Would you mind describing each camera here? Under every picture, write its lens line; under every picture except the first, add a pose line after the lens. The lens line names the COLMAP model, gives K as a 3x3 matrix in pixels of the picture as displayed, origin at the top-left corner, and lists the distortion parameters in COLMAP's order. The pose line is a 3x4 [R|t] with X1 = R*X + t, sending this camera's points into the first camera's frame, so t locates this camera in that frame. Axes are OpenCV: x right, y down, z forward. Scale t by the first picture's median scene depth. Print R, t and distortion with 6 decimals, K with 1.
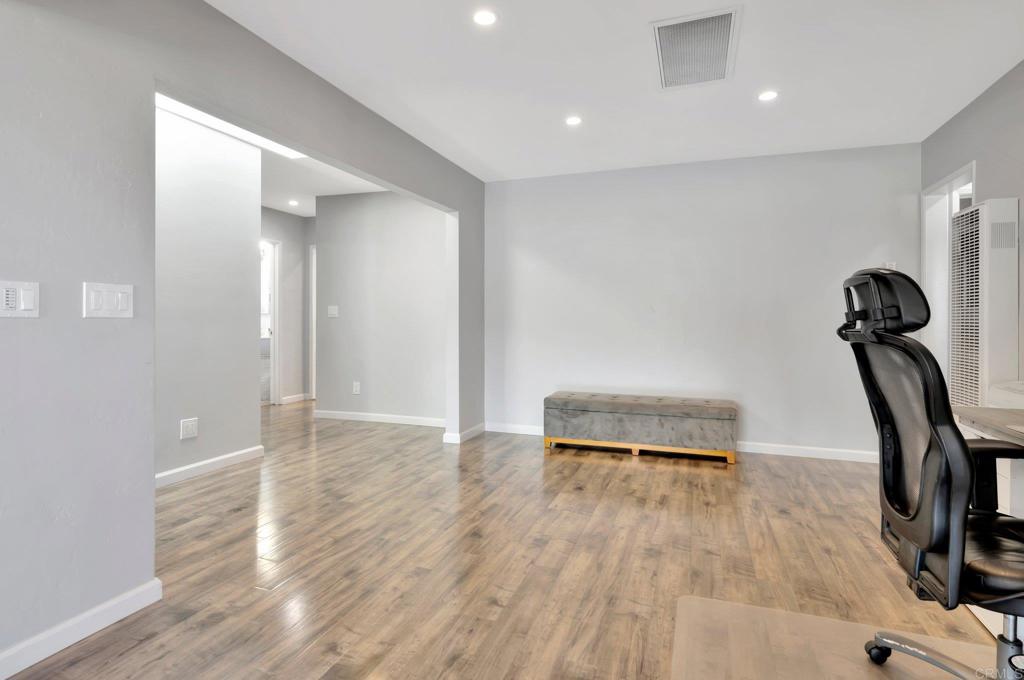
lens RADIAL K [[536.9, 0, 505.6], [0, 536.9, 325.2], [0, 0, 1]] dist [-0.000511, -0.000638]
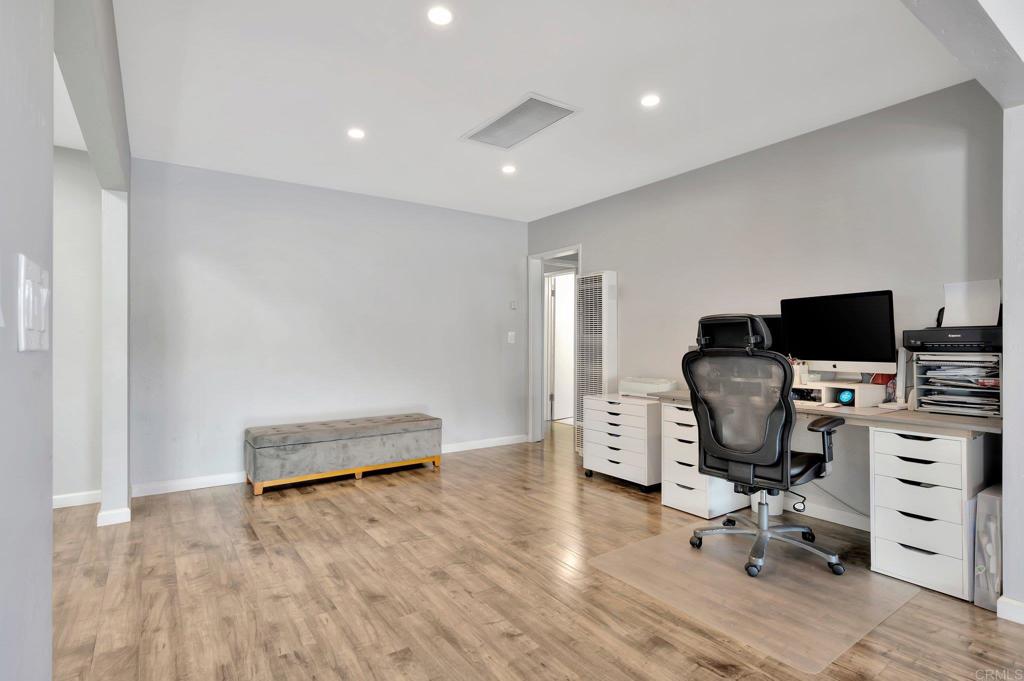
lens RADIAL K [[507.4, 0, 512.0], [0, 507.4, 340.5], [0, 0, 1]] dist [-0.001534, -0.000676]
pose [[0.571742, -0.002811, 0.820428, -0.531529], [0.013000, 0.999900, -0.005633, -0.009233], [-0.820330, 0.013886, 0.571722, 0.320155]]
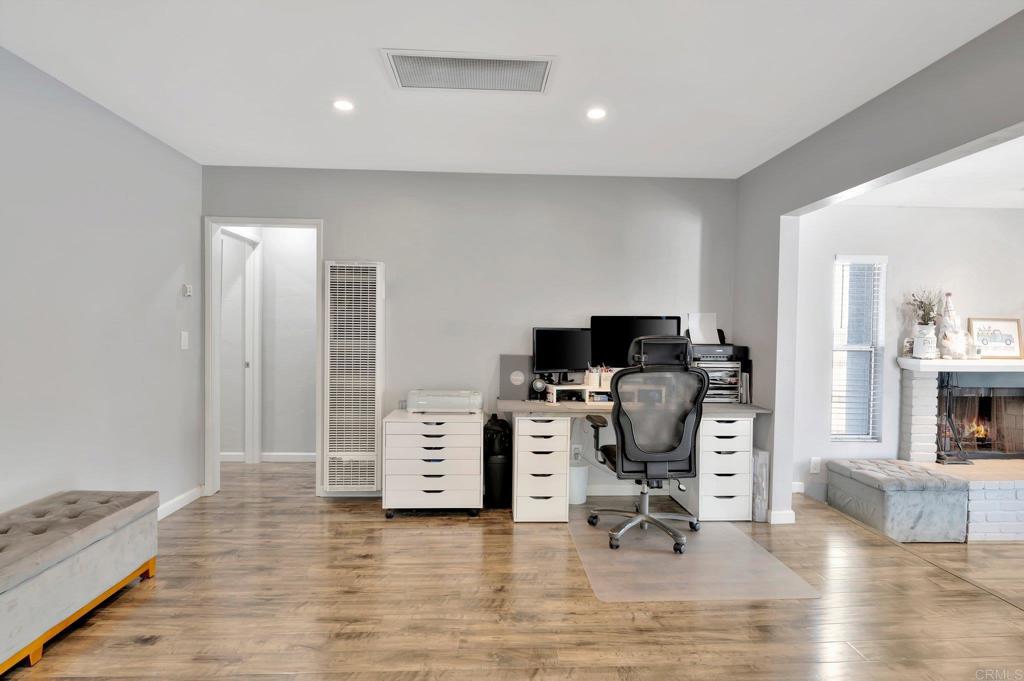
lens RADIAL K [[544.8, 0, 512.0], [0, 544.8, 340.5], [0, 0, 1]] dist [-0.001150, -0.000470]
pose [[-0.389799, -0.027547, 0.920488, -0.480891], [-0.006705, 0.999611, 0.027076, -0.068296], [-0.920876, 0.004383, -0.389832, 1.158723]]
